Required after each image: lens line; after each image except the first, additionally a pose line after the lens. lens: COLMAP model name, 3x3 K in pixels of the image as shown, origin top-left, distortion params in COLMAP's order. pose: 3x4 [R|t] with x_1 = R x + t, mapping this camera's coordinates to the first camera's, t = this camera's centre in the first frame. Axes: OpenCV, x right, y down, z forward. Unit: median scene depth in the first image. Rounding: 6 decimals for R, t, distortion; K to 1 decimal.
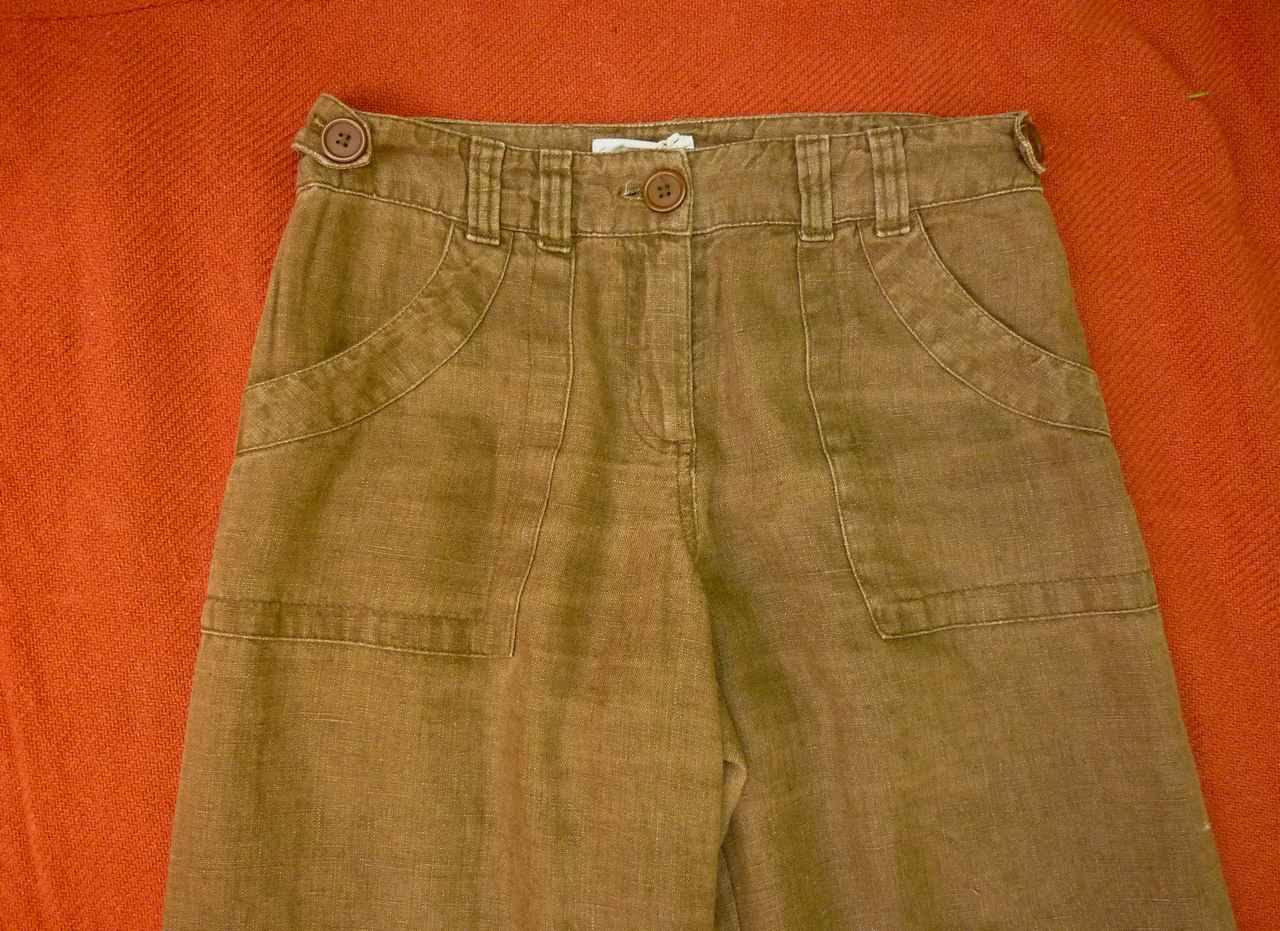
lens RADIAL K [[1167.9, 0, 605.5], [0, 1167.9, 465.8], [0, 0, 1]] dist [-0.088904, 0.110967]
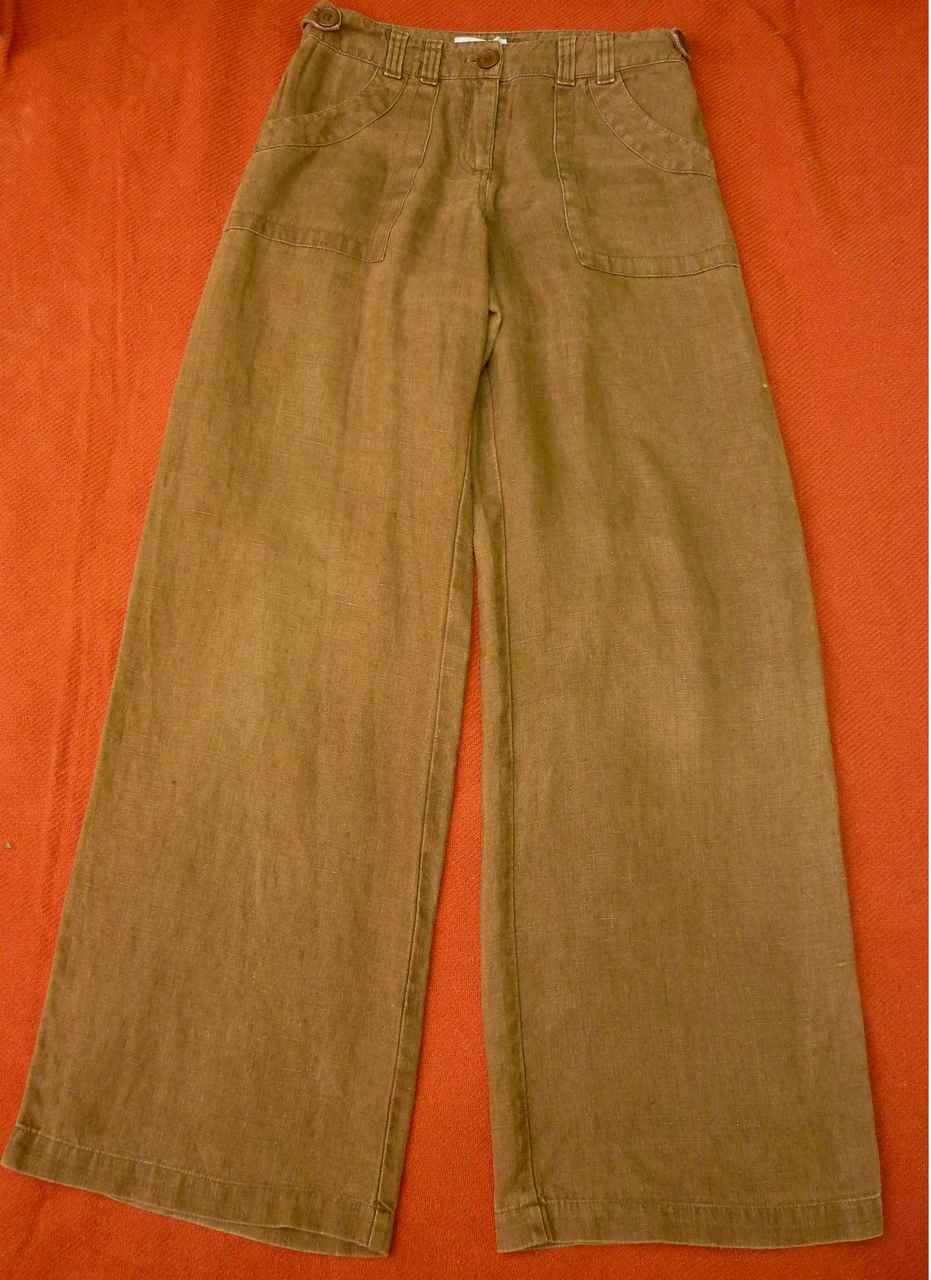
lens RADIAL K [[1167.9, 0, 465.5], [0, 1167.9, 640.0], [0, 0, 1]] dist [-0.088904, 0.110967]
pose [[0.993910, 0.081777, -0.073865, 0.235300], [-0.094827, 0.976159, -0.195246, 1.091105], [0.056137, 0.201062, 0.977969, -0.680444]]
